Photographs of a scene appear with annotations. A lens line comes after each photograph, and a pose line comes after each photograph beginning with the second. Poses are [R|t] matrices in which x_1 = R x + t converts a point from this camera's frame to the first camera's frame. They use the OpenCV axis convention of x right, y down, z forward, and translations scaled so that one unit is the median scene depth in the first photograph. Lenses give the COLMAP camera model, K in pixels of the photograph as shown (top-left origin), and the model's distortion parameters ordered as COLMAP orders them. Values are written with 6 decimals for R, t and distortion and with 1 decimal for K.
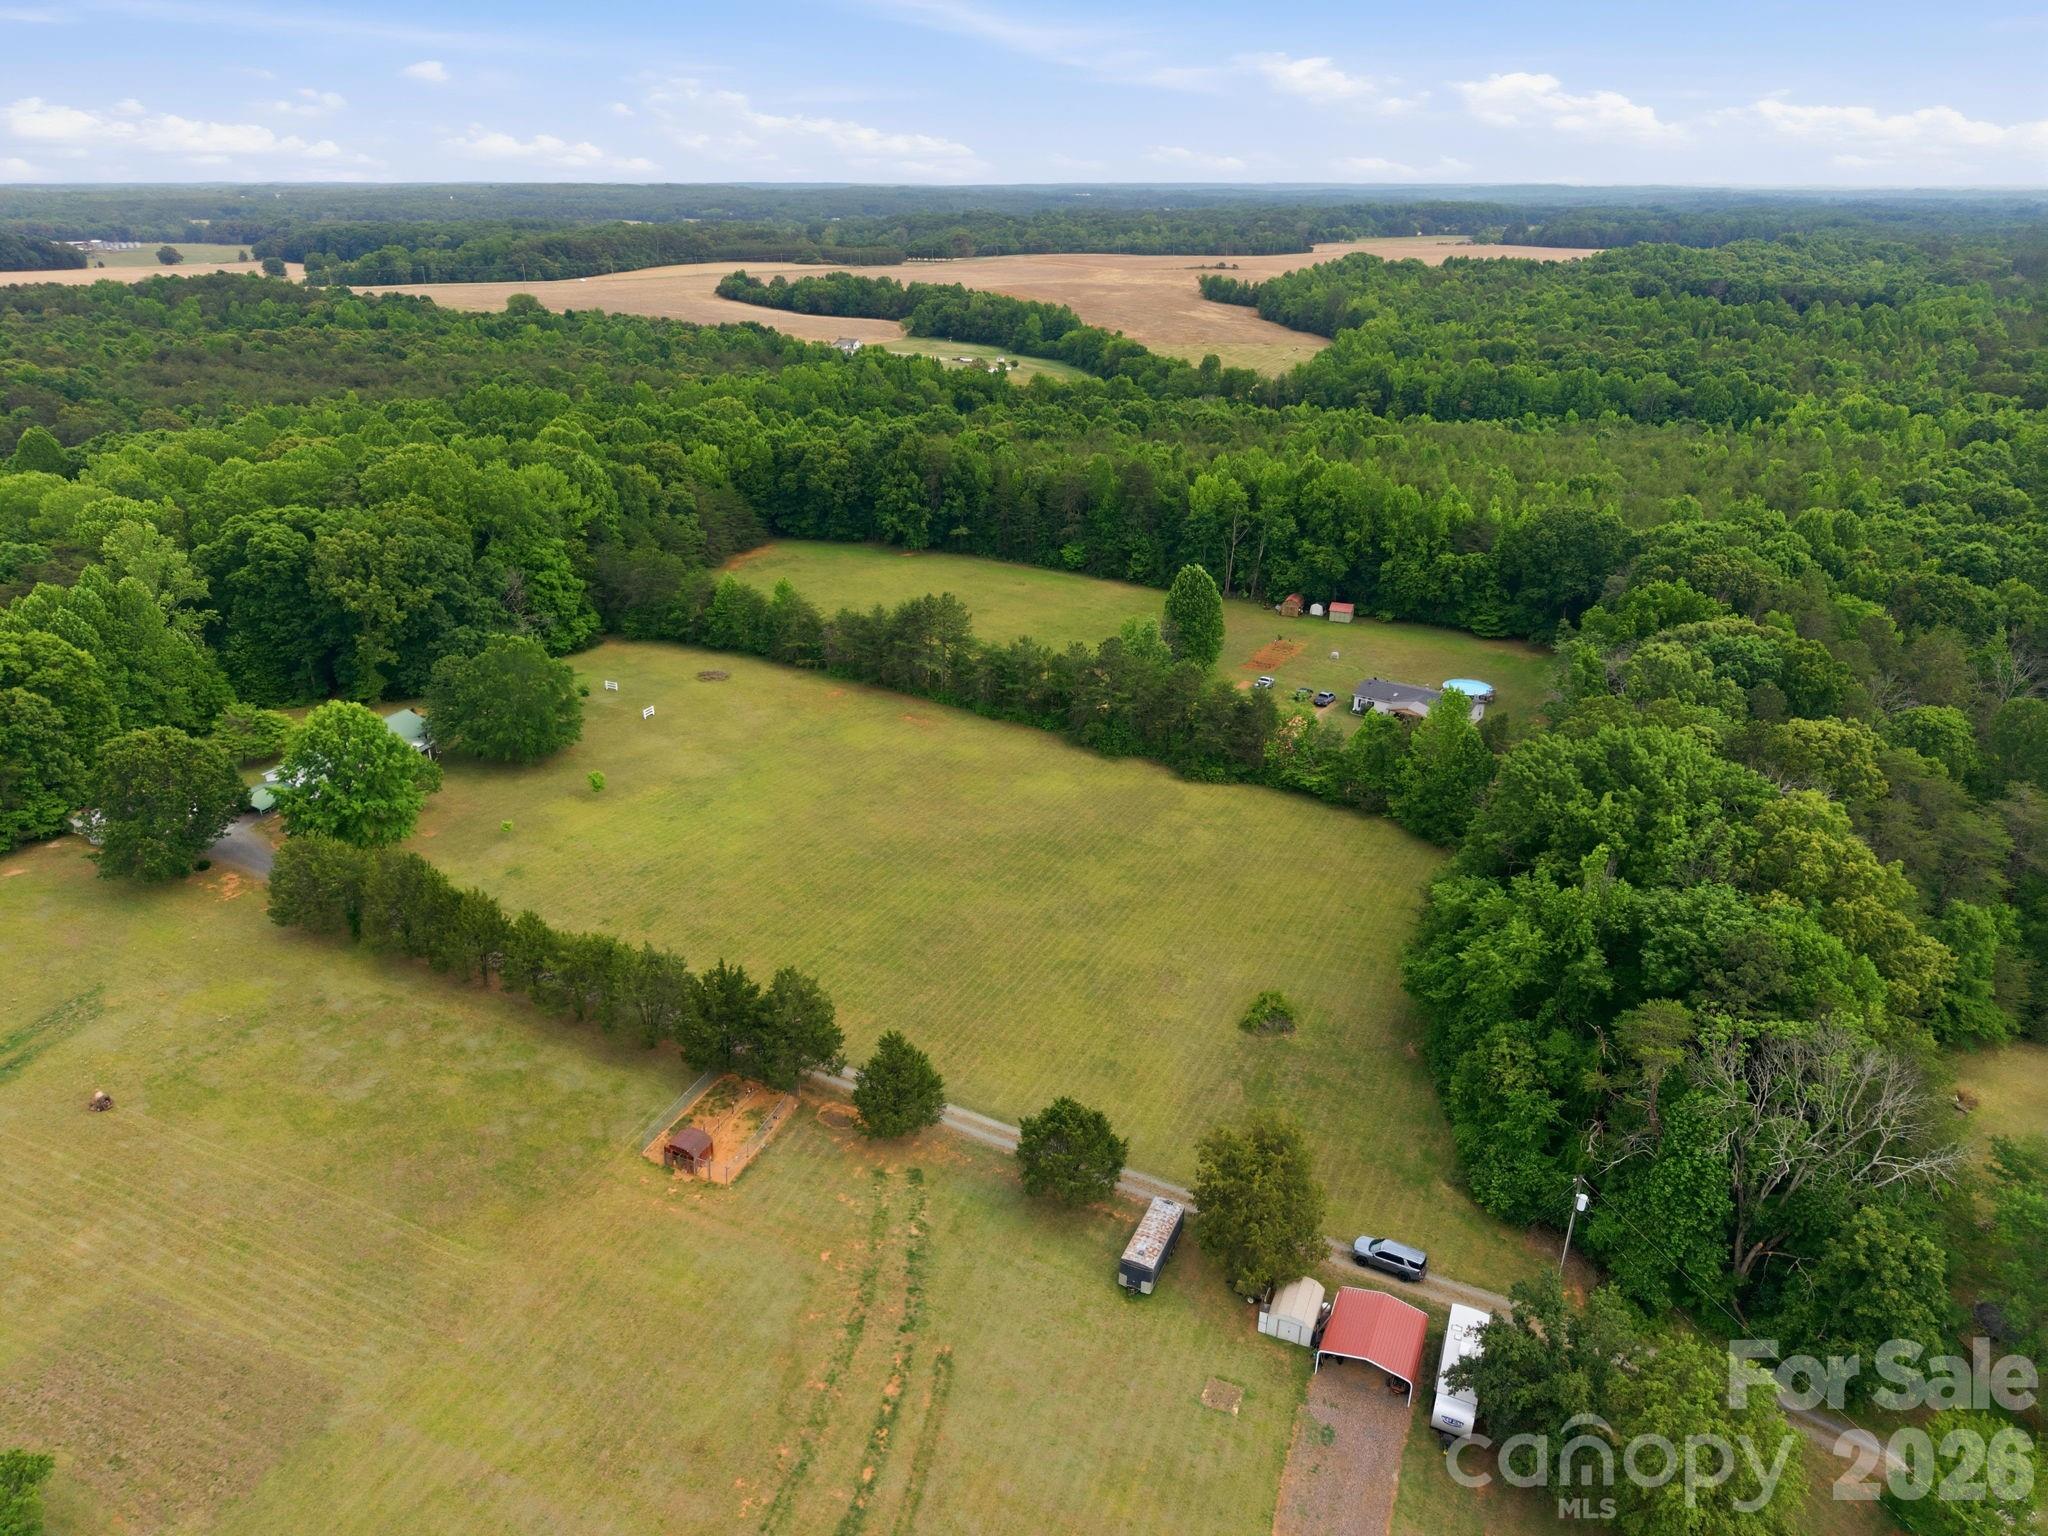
lens RADIAL K [[1371.0, 0, 1029.4], [0, 1371.0, 758.4], [0, 0, 1]] dist [0.006230, -0.006609]
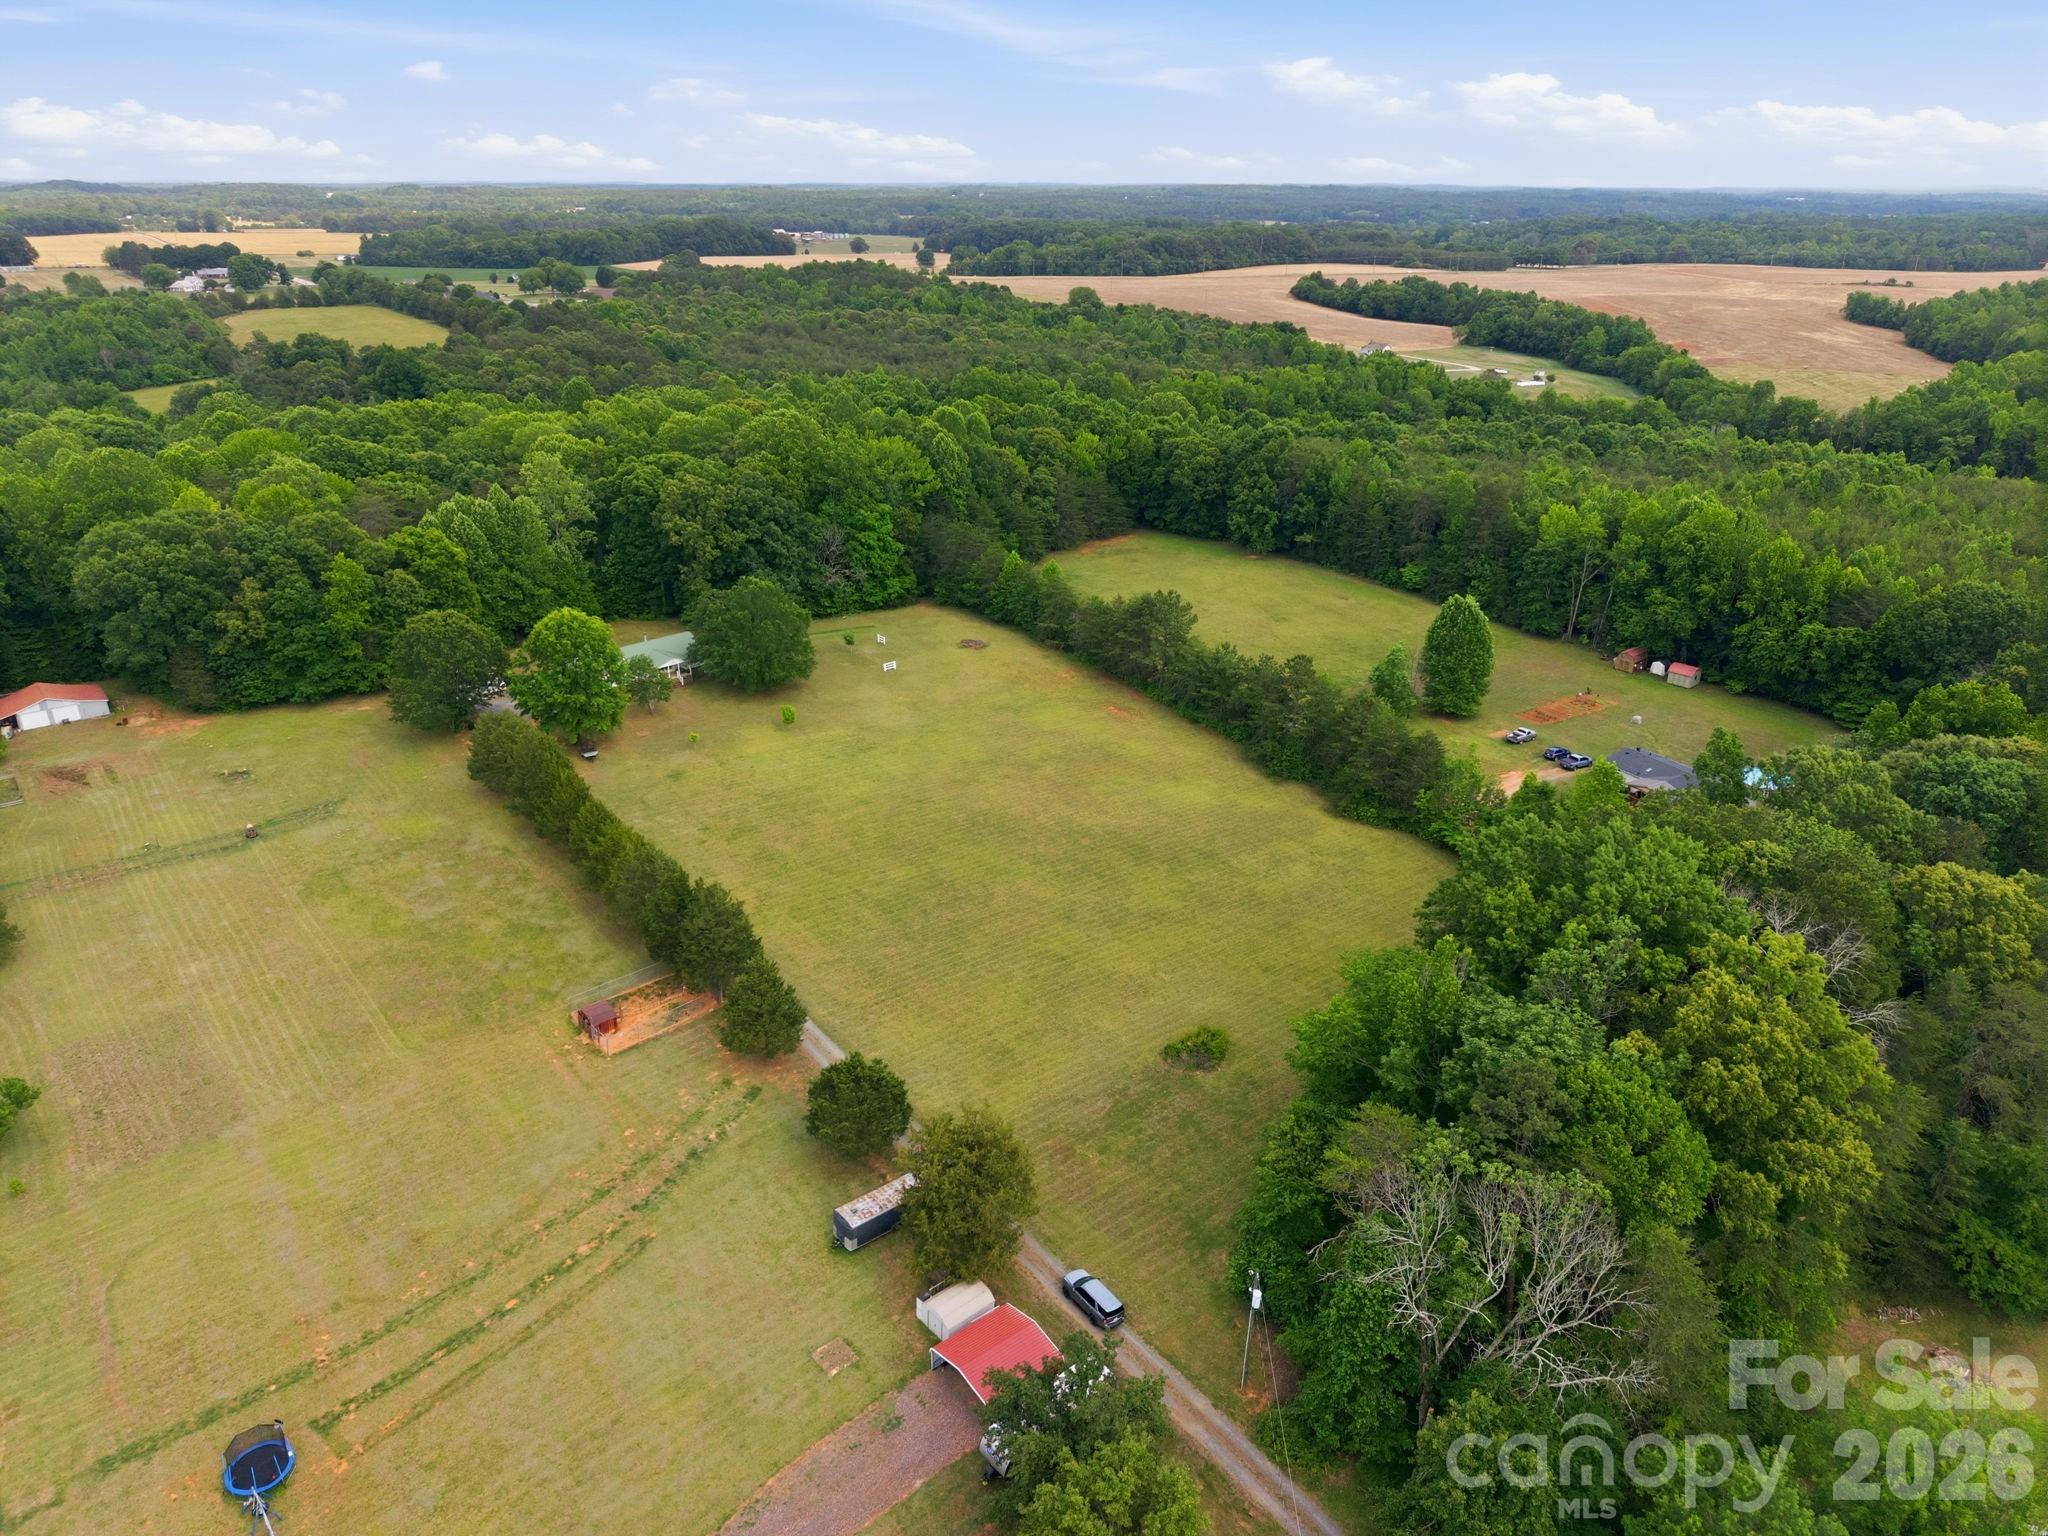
lens RADIAL K [[1371.0, 0, 1029.4], [0, 1371.0, 758.4], [0, 0, 1]] dist [0.006230, -0.006609]
pose [[0.901241, 0.170237, -0.398476, 0.216640], [-0.170641, 0.984720, 0.034750, -0.013986], [0.398303, 0.036678, 0.916520, 0.034216]]
